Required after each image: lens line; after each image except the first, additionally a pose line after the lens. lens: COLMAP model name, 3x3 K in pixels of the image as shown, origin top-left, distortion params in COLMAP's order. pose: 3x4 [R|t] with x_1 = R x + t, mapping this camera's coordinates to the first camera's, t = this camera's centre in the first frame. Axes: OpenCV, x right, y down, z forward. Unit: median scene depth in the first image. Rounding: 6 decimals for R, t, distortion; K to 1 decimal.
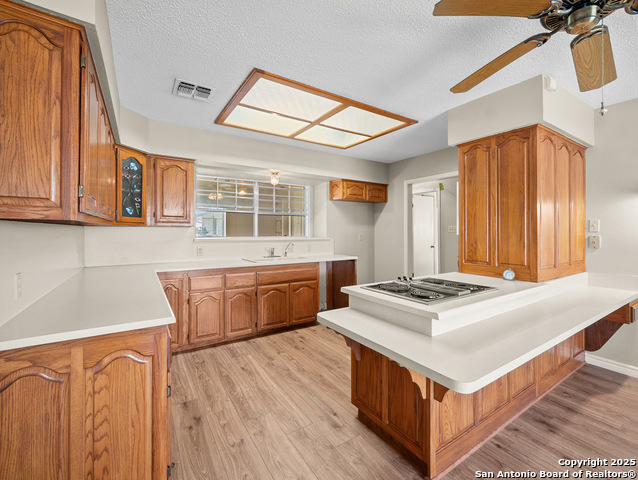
lens RADIAL K [[283.9, 0, 320.8], [0, 283.9, 228.4], [0, 0, 1]] dist [-0.005990, 0.000932]
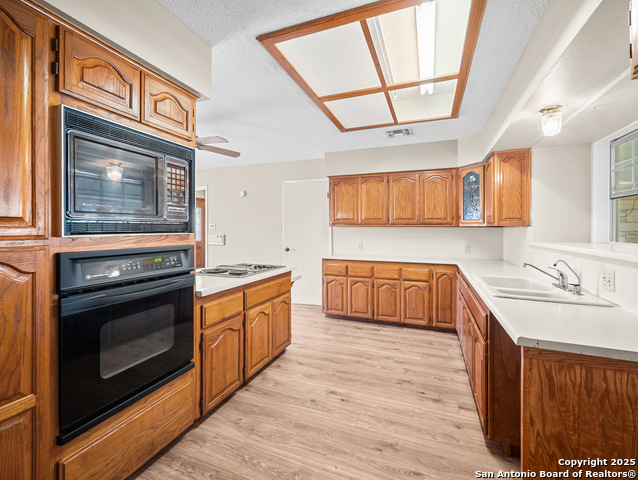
lens RADIAL K [[283.9, 0, 318.5], [0, 283.9, 236.5], [0, 0, 1]] dist [-0.005990, 0.000932]
pose [[-0.810793, 0.006889, -0.585293, 0.623393], [-0.008059, 0.999705, 0.022930, 0.010787], [0.585278, 0.023308, -0.810498, 1.645751]]
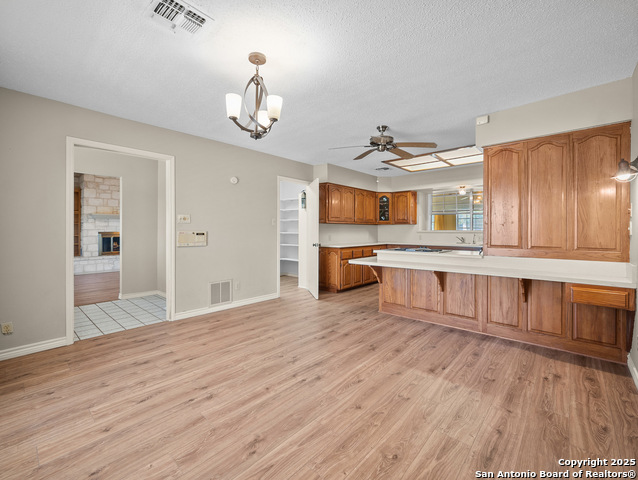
lens RADIAL K [[283.9, 0, 324.6], [0, 283.9, 234.7], [0, 0, 1]] dist [-0.005990, 0.000932]
pose [[0.278489, 0.008872, -0.960398, 1.529790], [0.002184, 0.999949, 0.009871, 0.055109], [0.960437, -0.004846, 0.278455, -0.160126]]
